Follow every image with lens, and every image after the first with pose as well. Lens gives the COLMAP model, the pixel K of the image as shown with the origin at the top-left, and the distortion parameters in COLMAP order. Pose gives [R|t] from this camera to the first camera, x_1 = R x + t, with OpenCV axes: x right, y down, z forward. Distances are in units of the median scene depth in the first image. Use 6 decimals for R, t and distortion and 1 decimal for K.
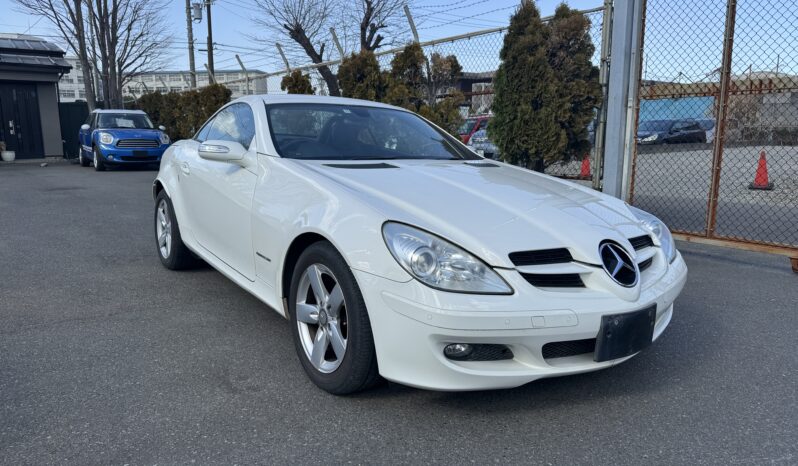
lens RADIAL K [[542.7, 0, 399.2], [0, 542.7, 228.6], [0, 0, 1]] dist [0.019140, -0.013117]
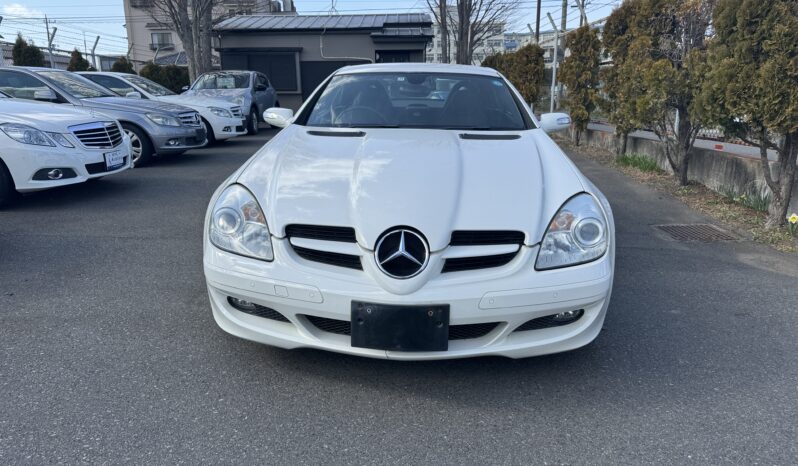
lens RADIAL K [[542.7, 0, 399.5], [0, 542.7, 237.4], [0, 0, 1]] dist [0.019140, -0.013117]
pose [[0.810336, 0.140249, -0.568933, 0.843983], [-0.089821, 0.989190, 0.115915, -0.061610], [0.579040, -0.042827, 0.814174, 0.226883]]
